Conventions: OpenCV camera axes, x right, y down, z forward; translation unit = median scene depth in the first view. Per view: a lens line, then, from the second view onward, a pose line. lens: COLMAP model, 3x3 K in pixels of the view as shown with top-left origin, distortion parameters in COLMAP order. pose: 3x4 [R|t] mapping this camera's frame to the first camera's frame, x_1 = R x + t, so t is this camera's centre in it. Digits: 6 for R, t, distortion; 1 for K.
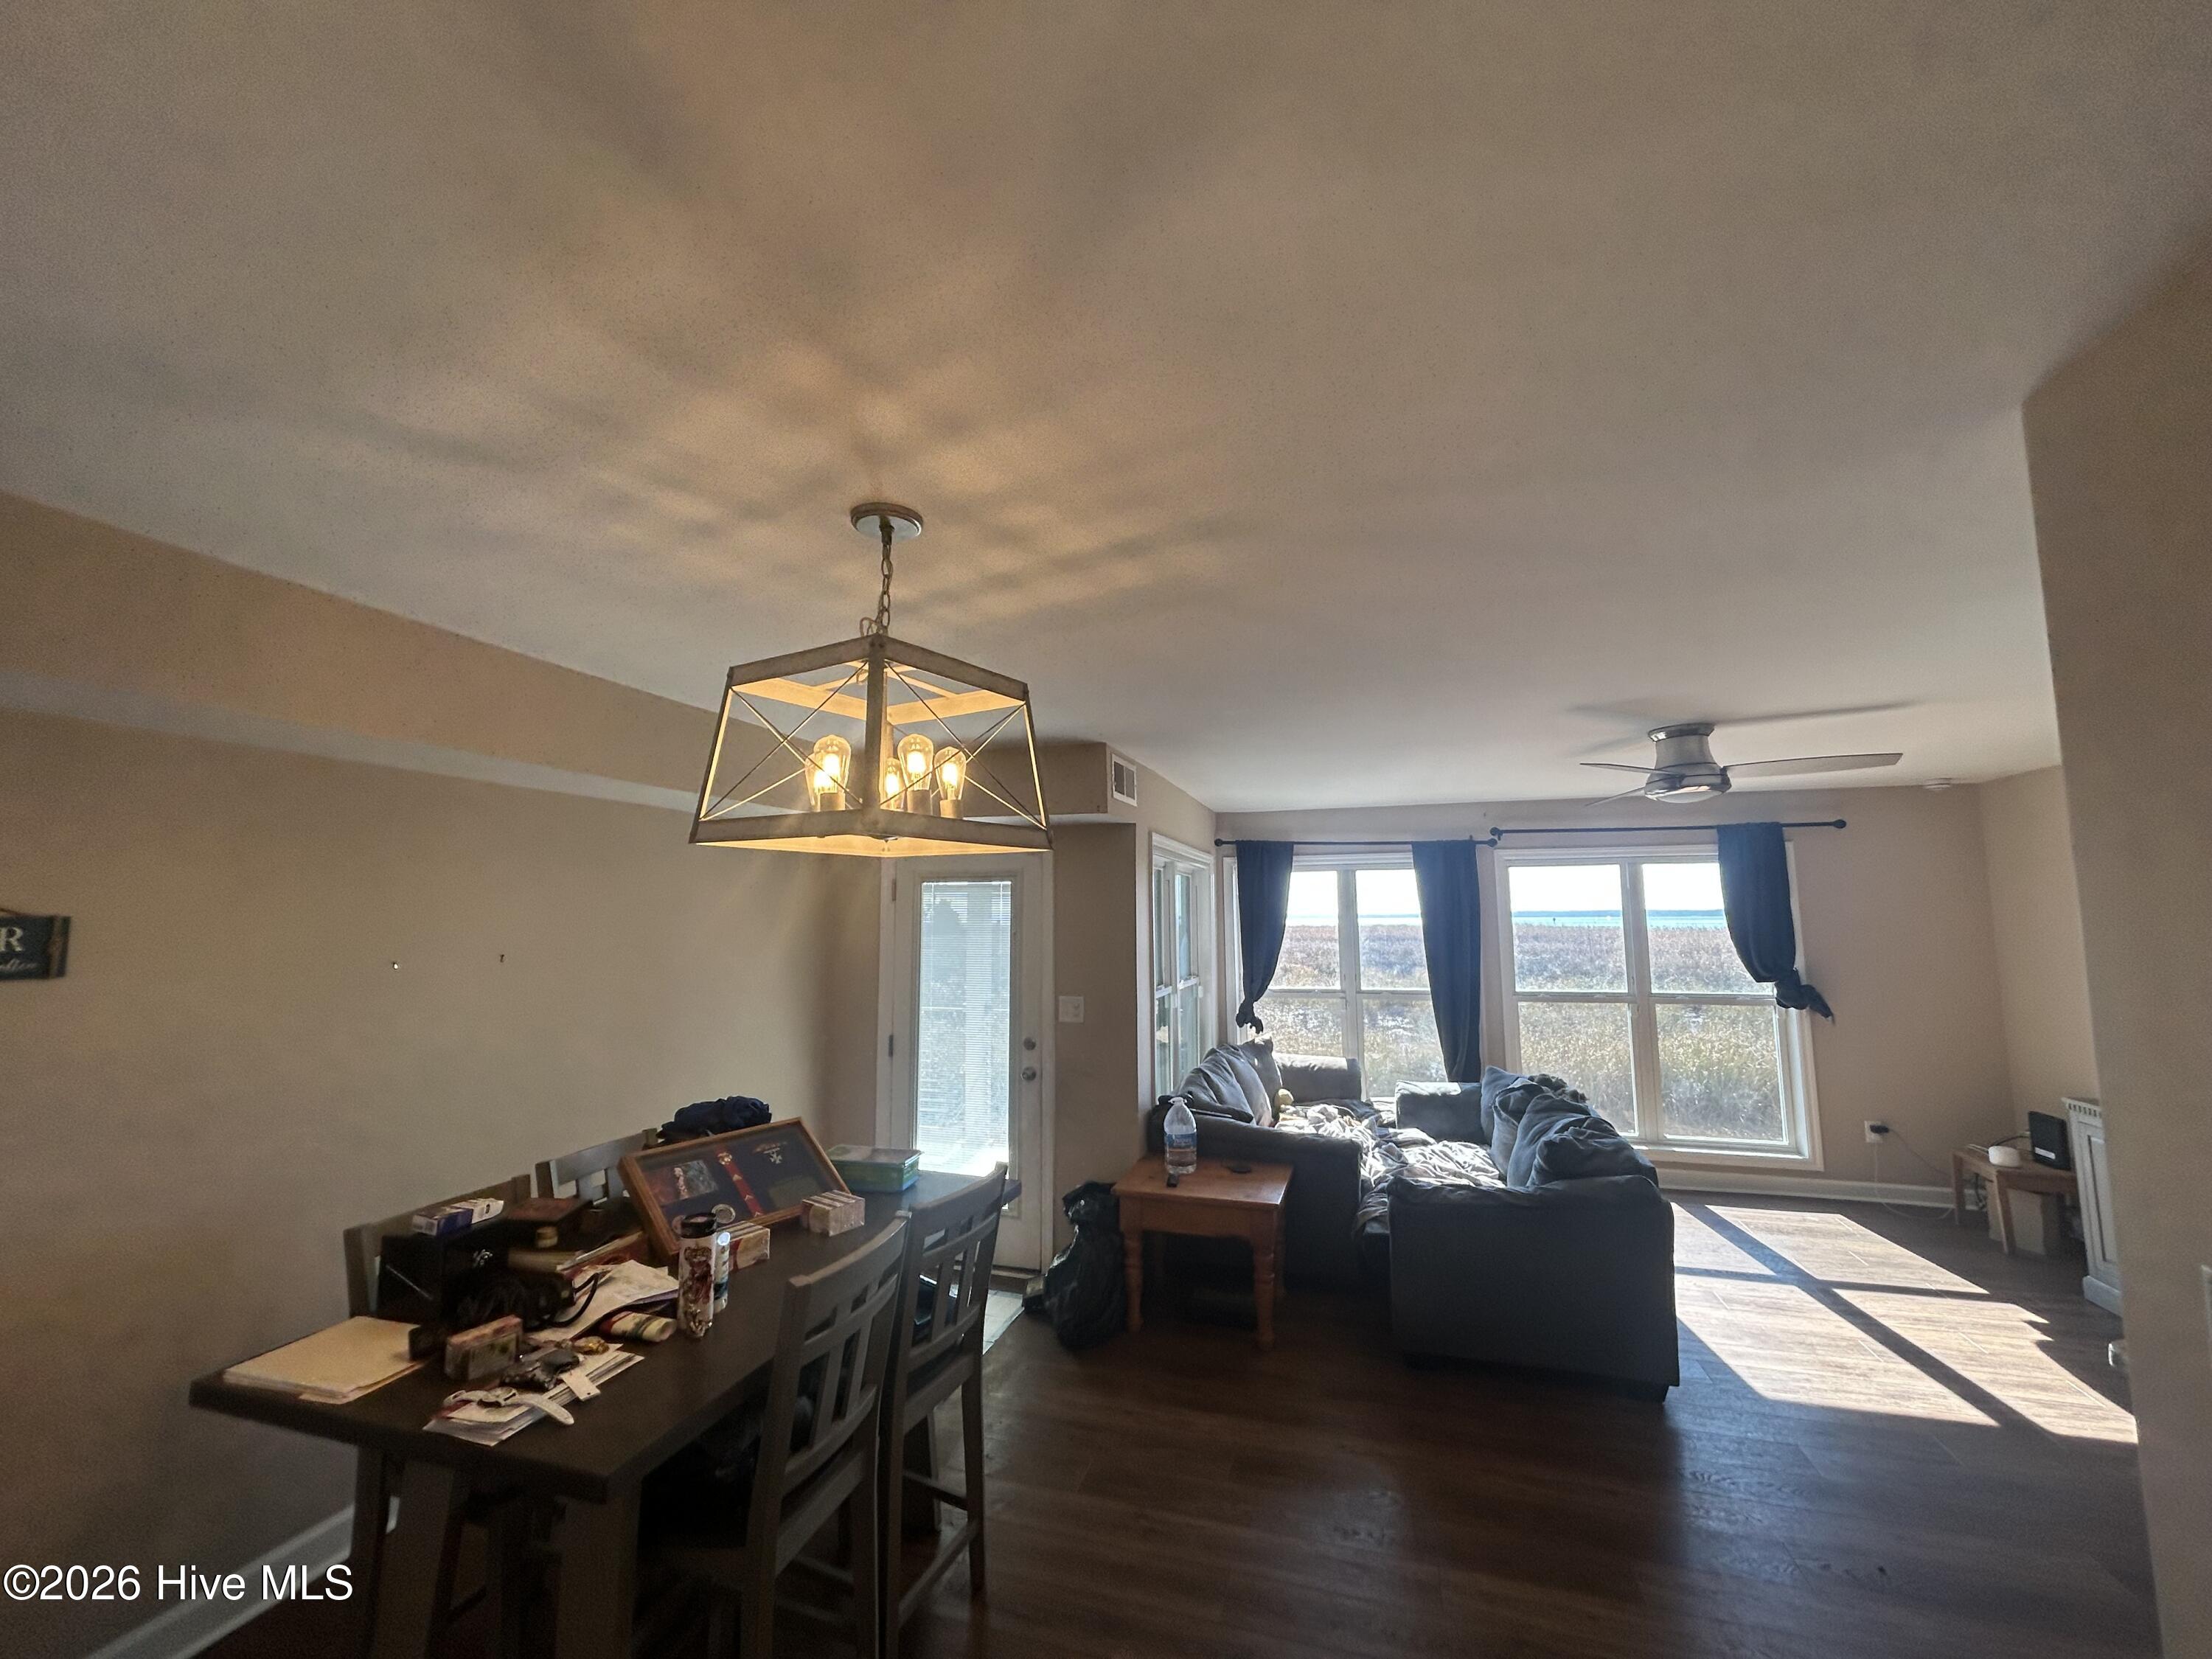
lens RADIAL K [[887.0, 0, 1105.7], [0, 887.0, 828.2], [0, 0, 1]] dist [0.000055, -0.000157]
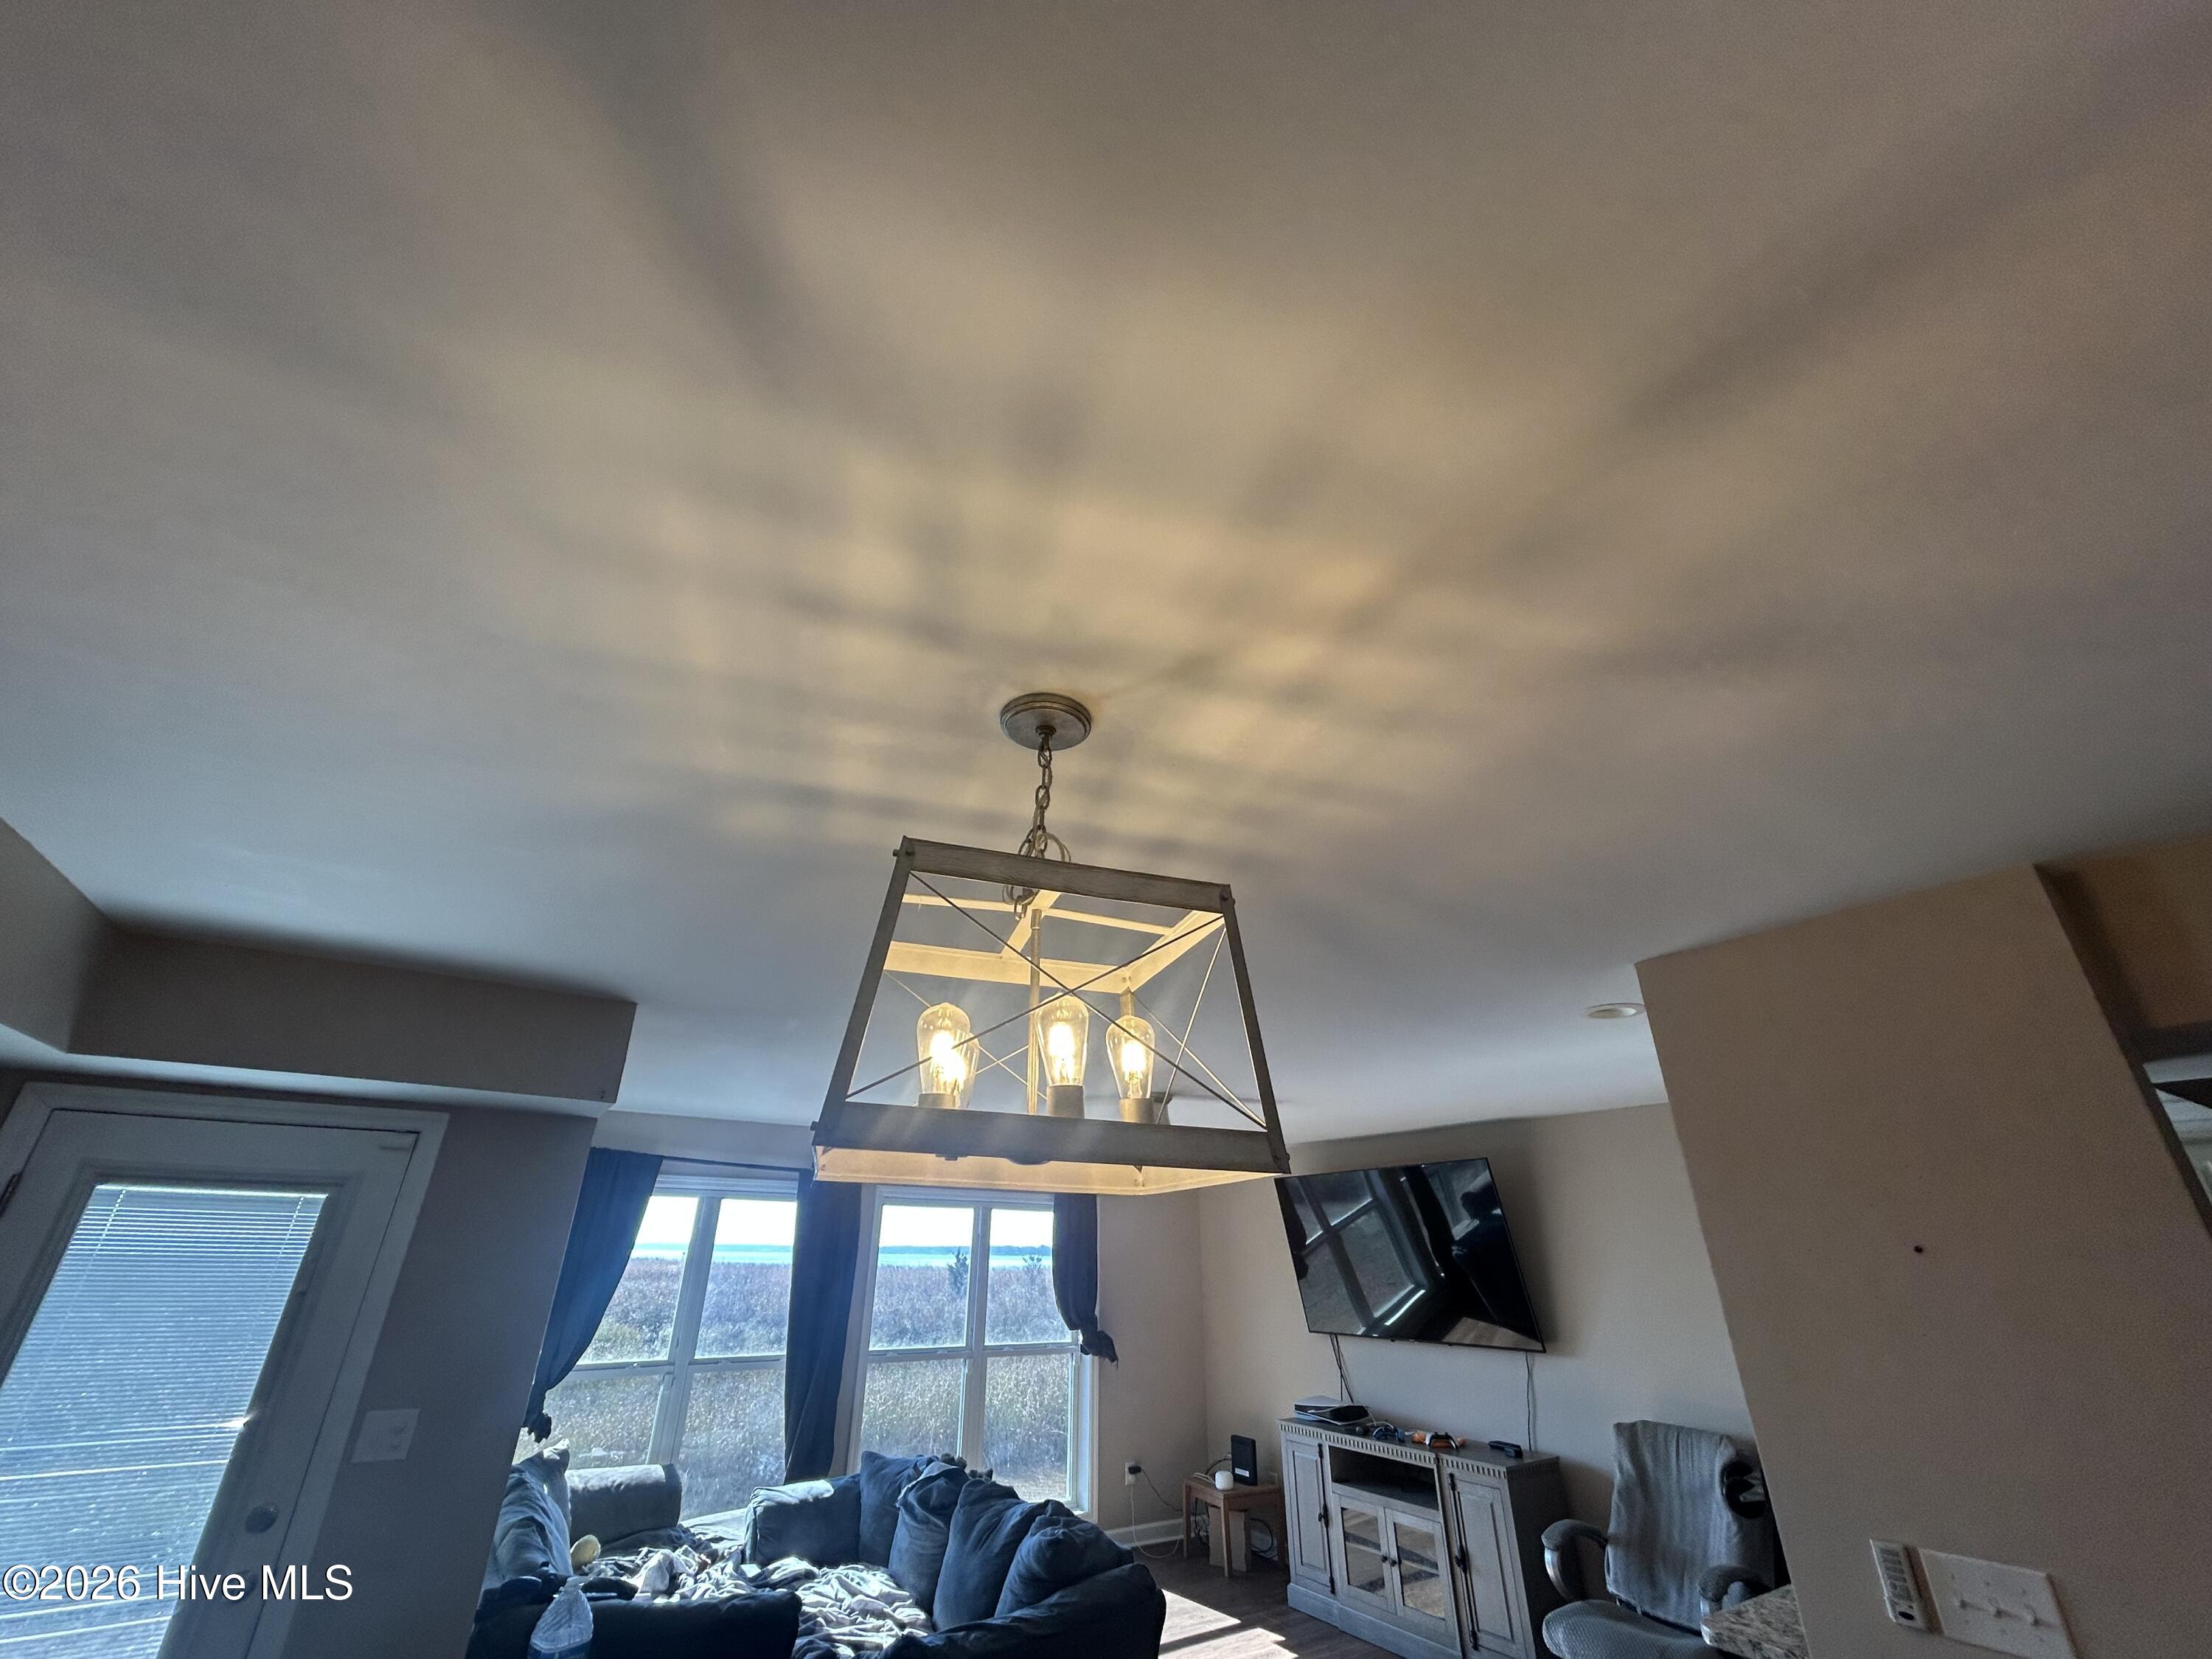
lens RADIAL K [[887.0, 0, 1110.3], [0, 887.0, 829.8], [0, 0, 1]] dist [0.000055, -0.000157]
pose [[0.638994, 0.345083, 0.687463, -0.235290], [-0.094498, 0.922170, -0.375063, 0.007492], [-0.763385, 0.174699, 0.621871, 0.166210]]
